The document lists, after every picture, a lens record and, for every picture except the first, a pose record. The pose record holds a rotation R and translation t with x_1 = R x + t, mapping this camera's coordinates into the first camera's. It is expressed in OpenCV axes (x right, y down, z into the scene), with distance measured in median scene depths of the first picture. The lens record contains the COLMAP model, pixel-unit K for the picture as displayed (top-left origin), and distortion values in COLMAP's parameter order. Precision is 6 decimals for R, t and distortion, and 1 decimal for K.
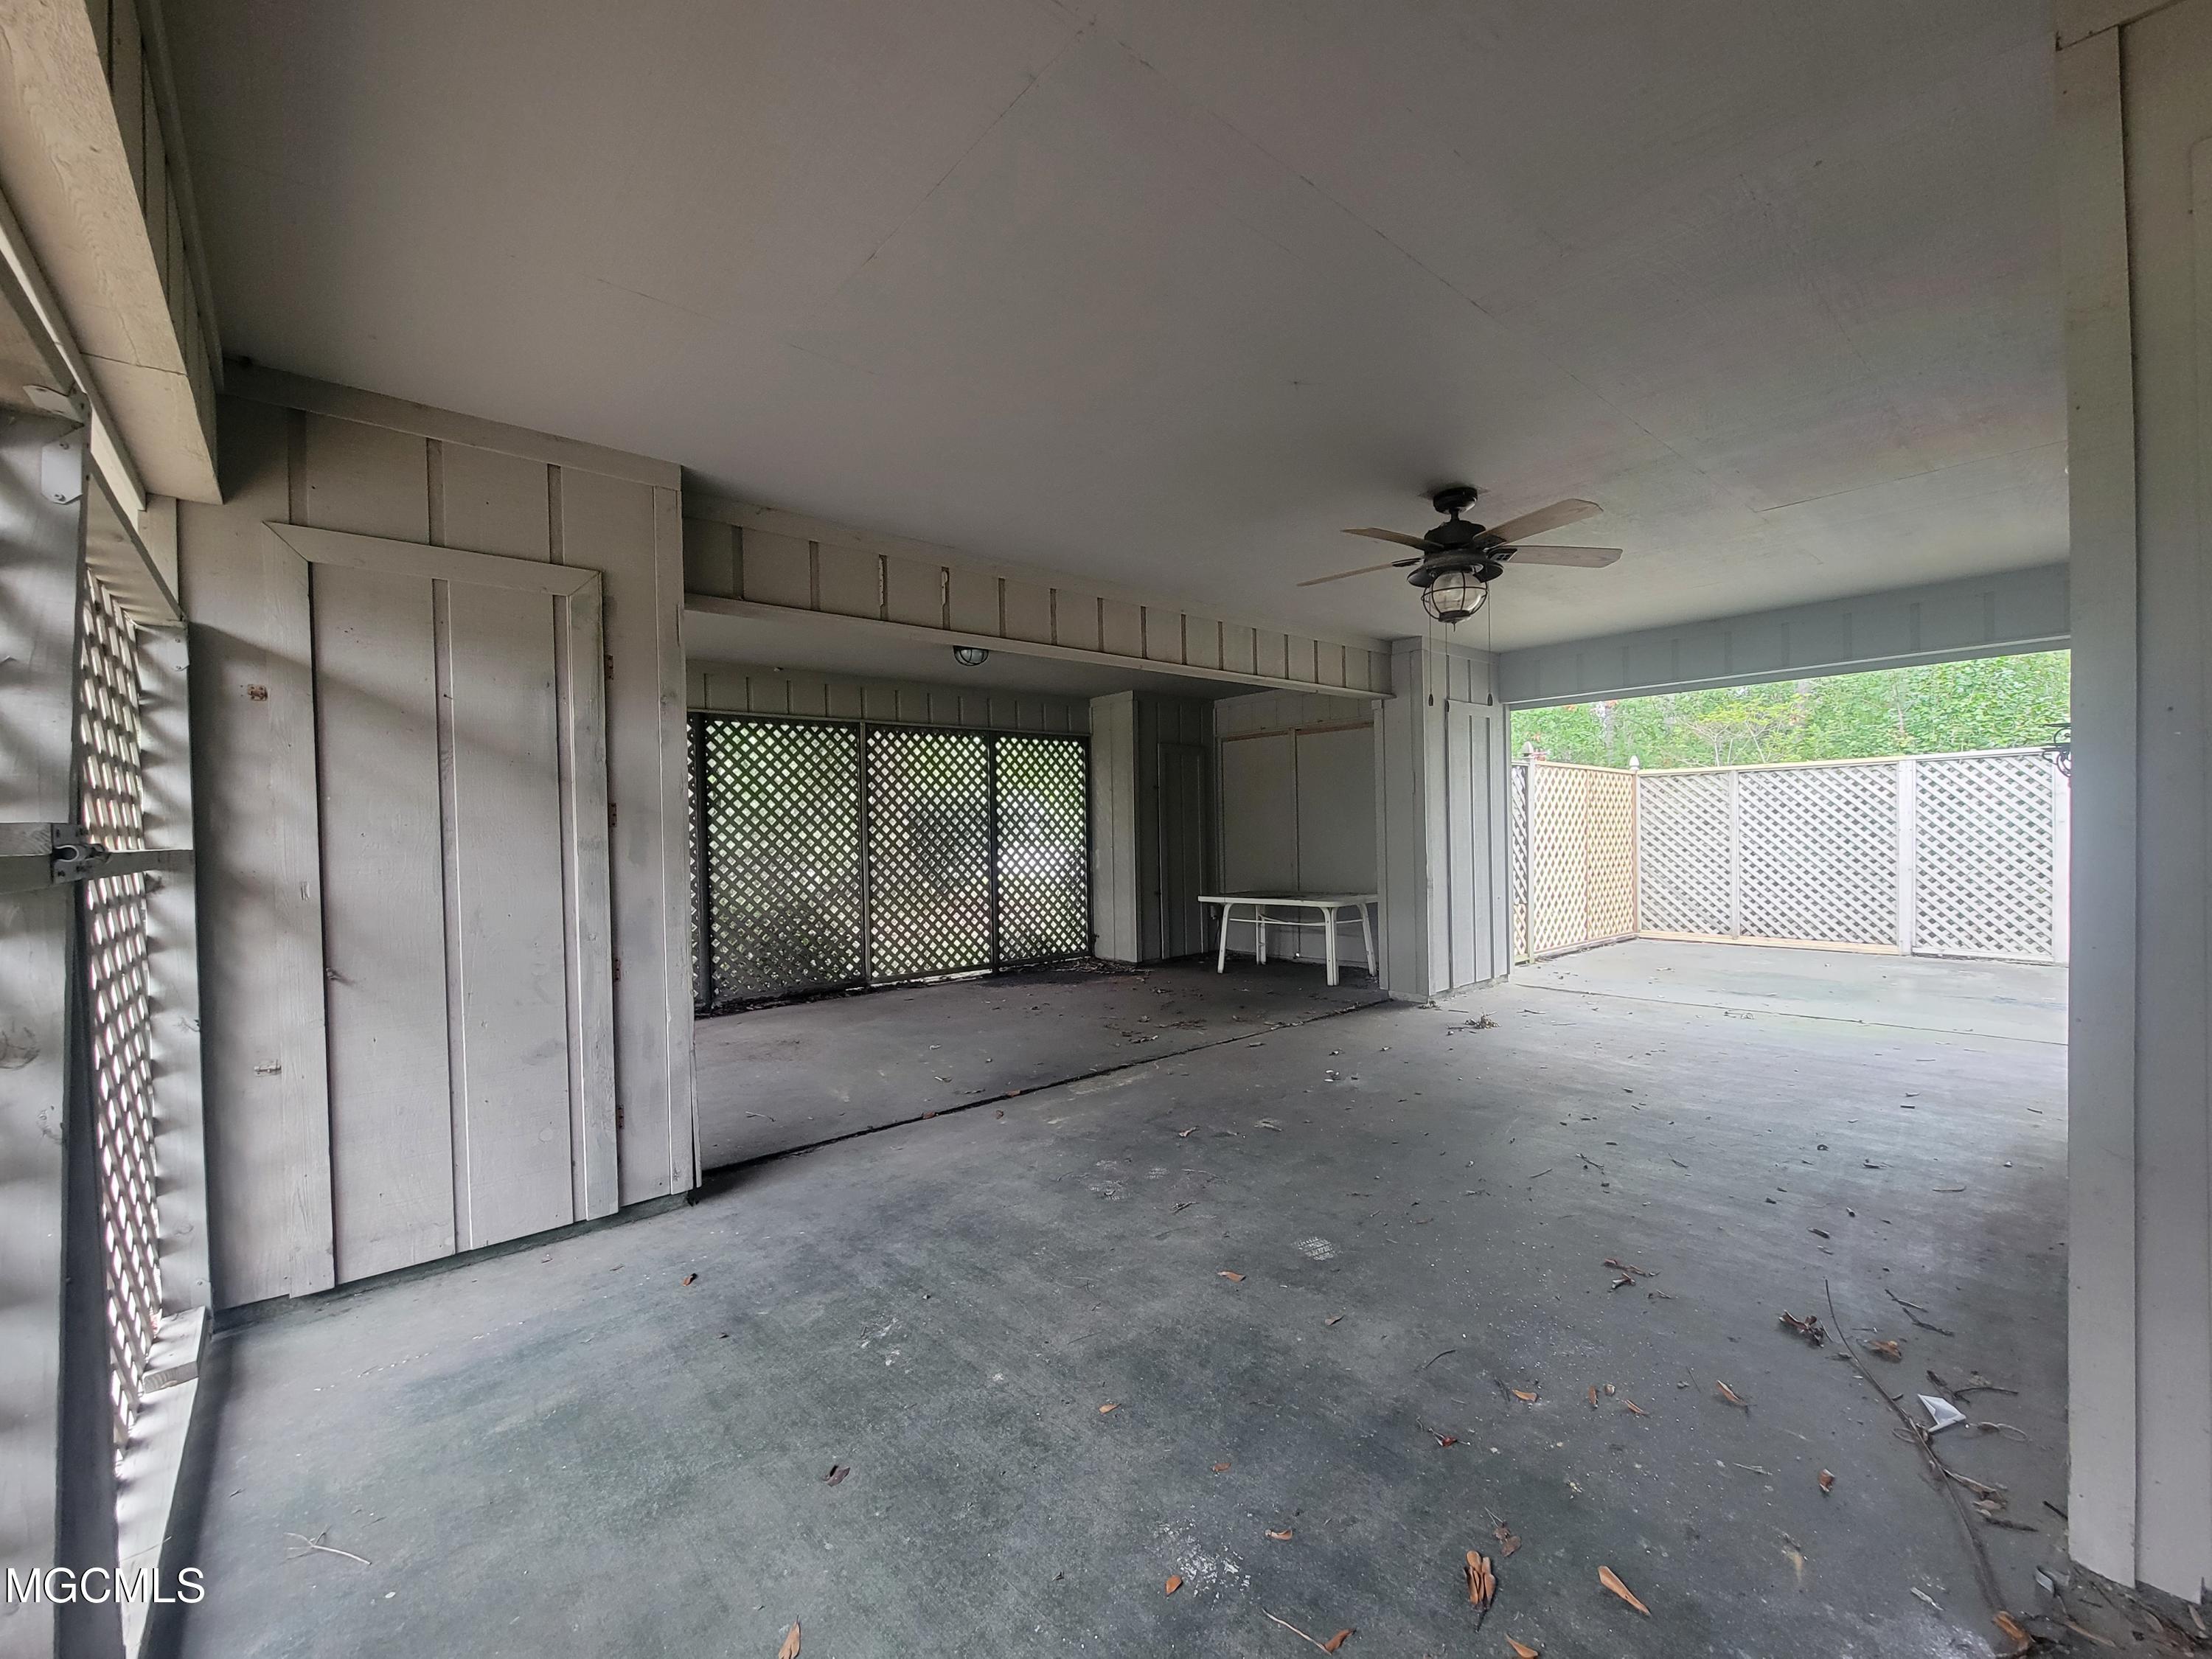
lens RADIAL K [[899.7, 0, 1112.5], [0, 899.7, 832.5], [0, 0, 1]] dist [-0.003509, -0.000429]
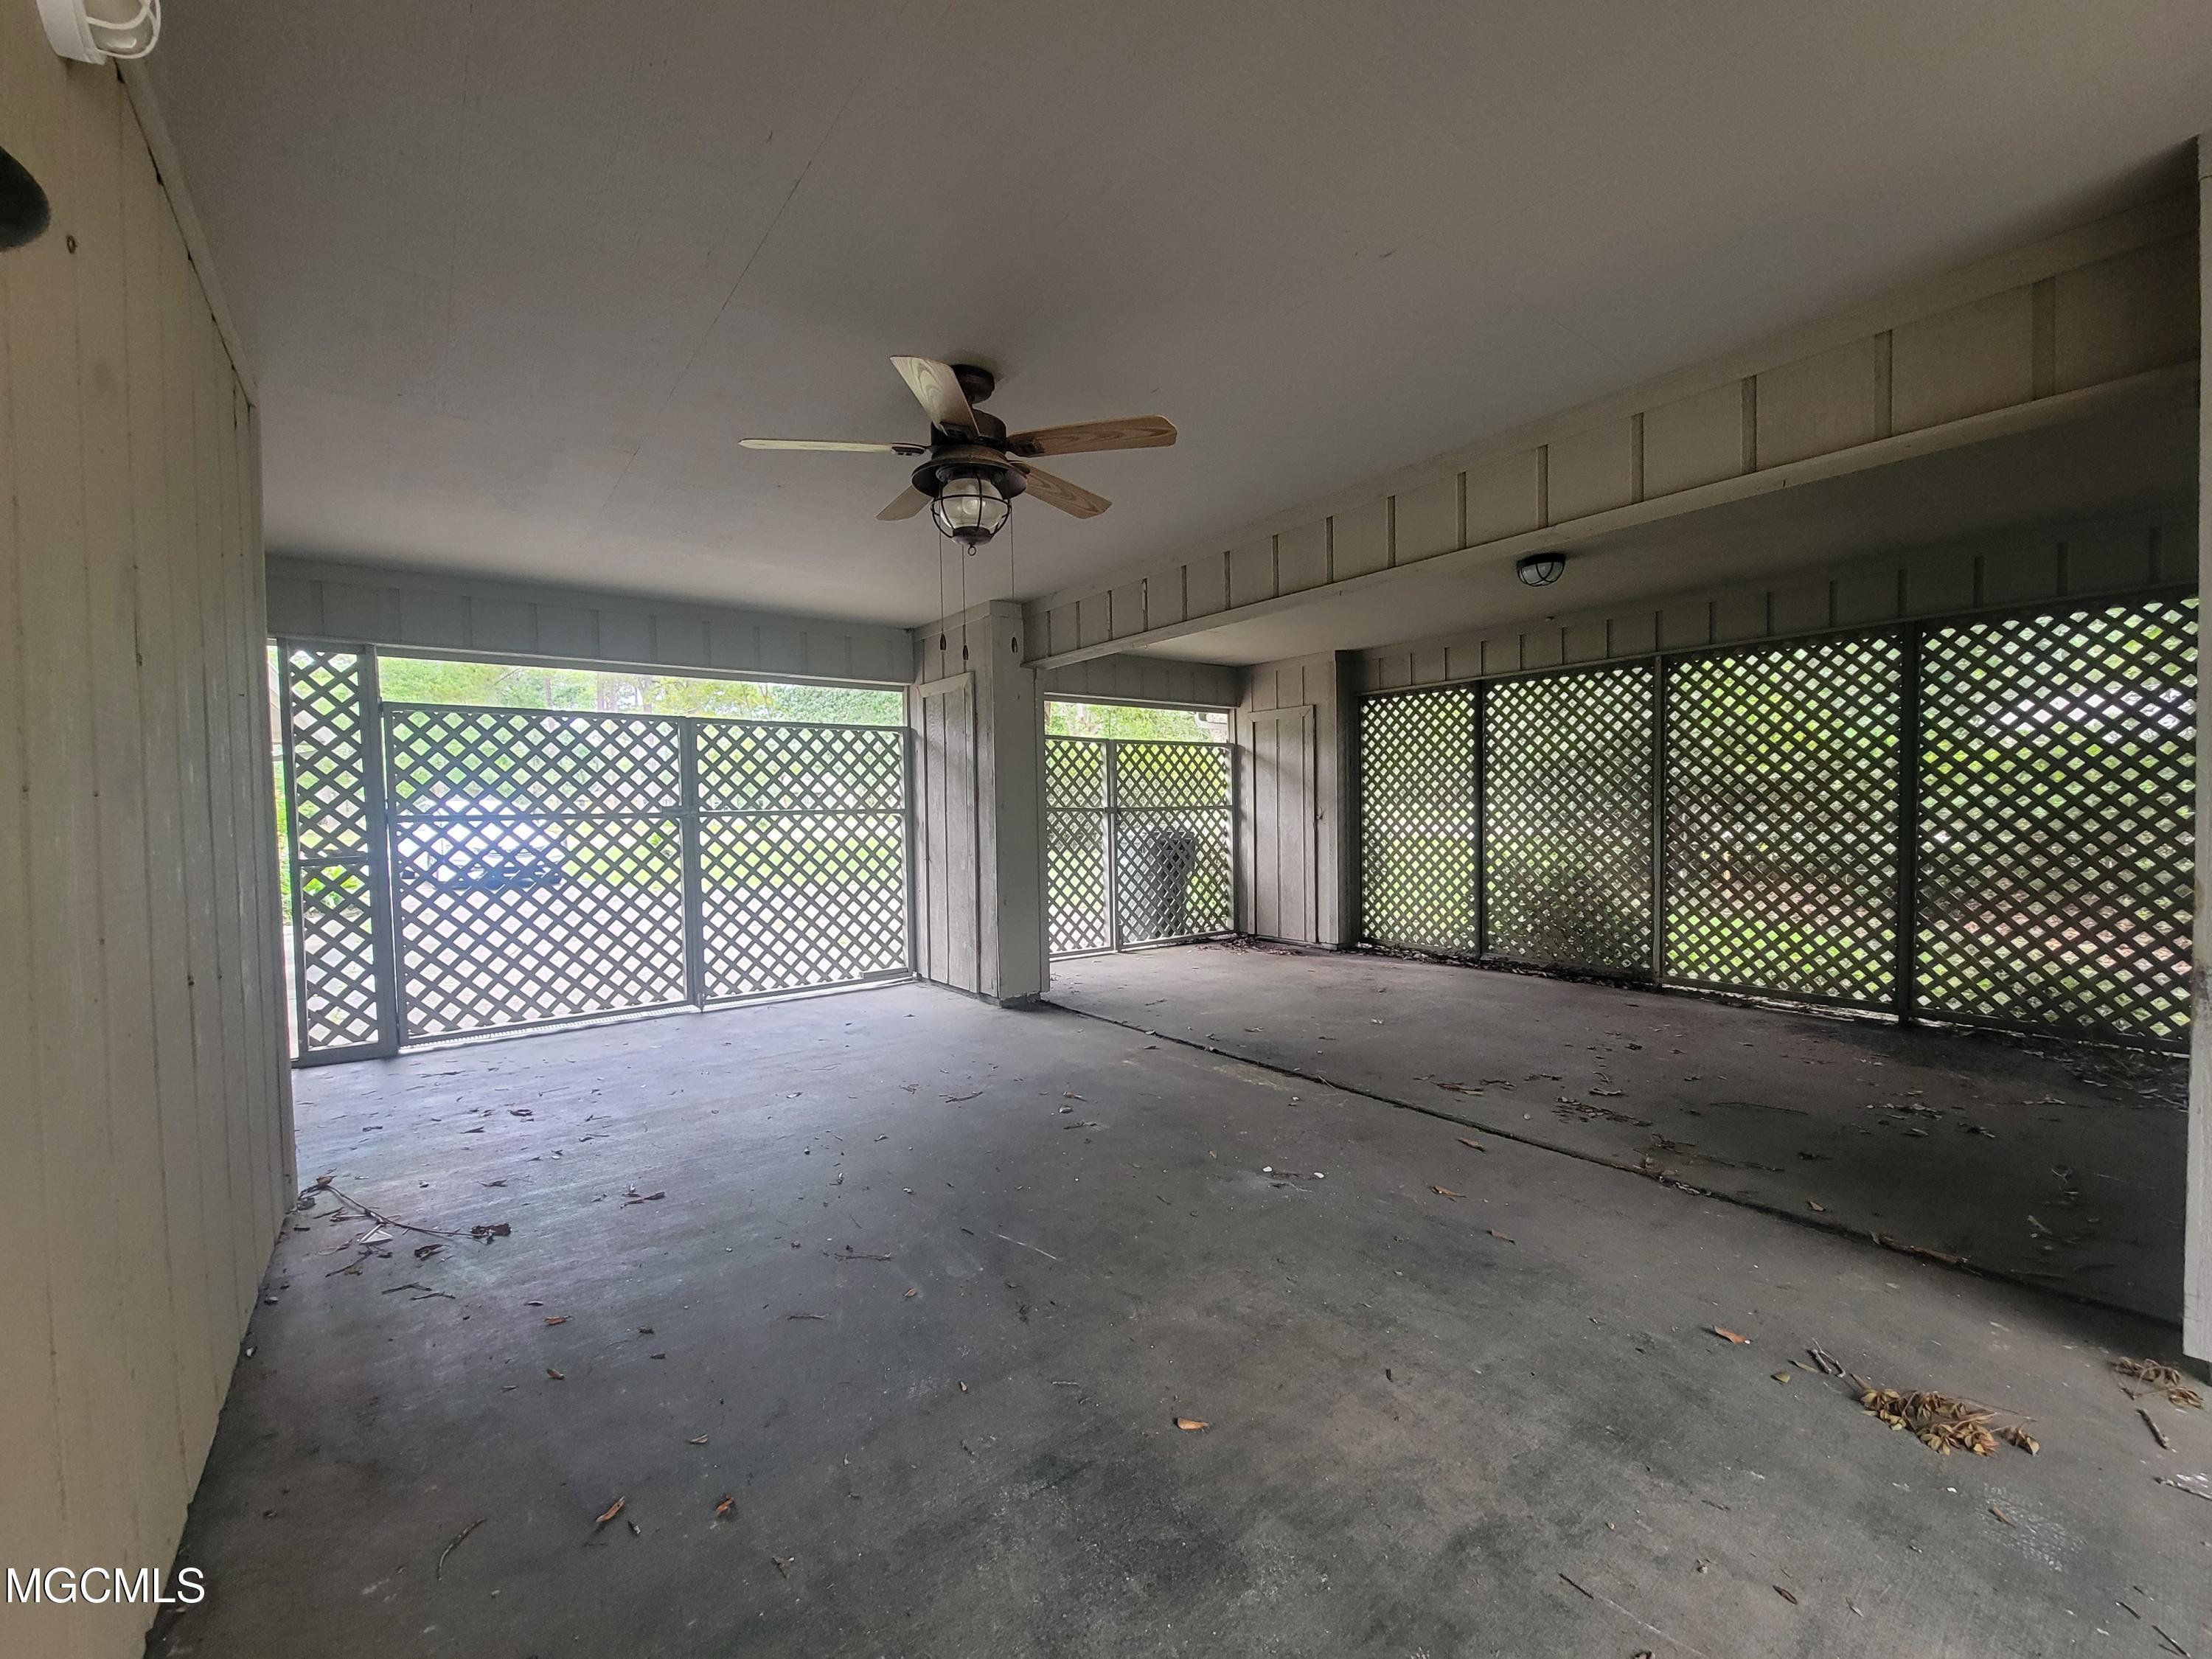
lens RADIAL K [[899.7, 0, 1106.4], [0, 899.7, 837.7], [0, 0, 1]] dist [-0.003509, -0.000429]
pose [[-0.056523, 0.051588, -0.997068, 1.457835], [0.013275, 0.998615, 0.050915, -0.021487], [0.998313, -0.010358, -0.057129, 1.457856]]
